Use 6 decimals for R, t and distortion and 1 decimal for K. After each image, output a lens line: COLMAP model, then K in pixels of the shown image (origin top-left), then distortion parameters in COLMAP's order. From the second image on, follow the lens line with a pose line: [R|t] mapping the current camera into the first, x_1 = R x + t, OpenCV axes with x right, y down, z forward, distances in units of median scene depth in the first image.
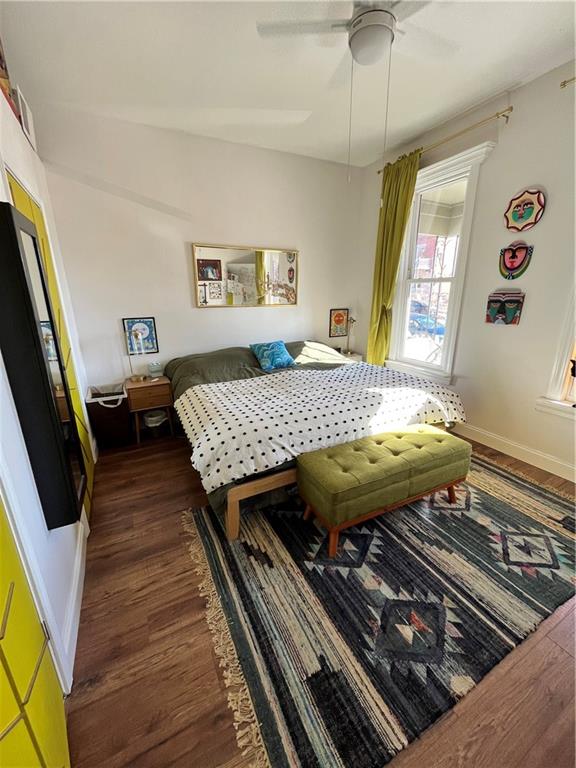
lens RADIAL K [[308.2, 0, 289.1], [0, 308.2, 380.3], [0, 0, 1]] dist [-0.002152, -0.000096]
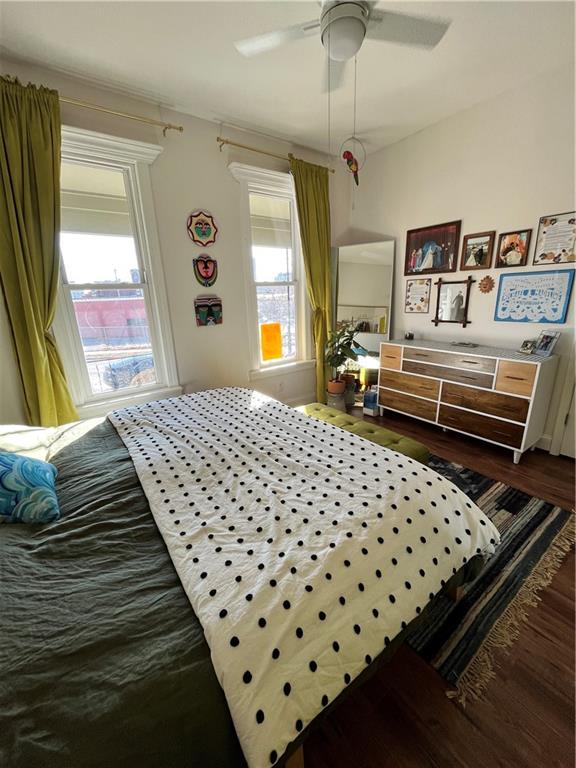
lens RADIAL K [[308.2, 0, 289.1], [0, 308.2, 380.3], [0, 0, 1]] dist [-0.002152, -0.000096]
pose [[-0.149218, -0.252504, 0.956021, -0.553569], [0.315794, 0.904043, 0.288065, -0.259254], [-0.937021, 0.344890, -0.055160, 0.943932]]
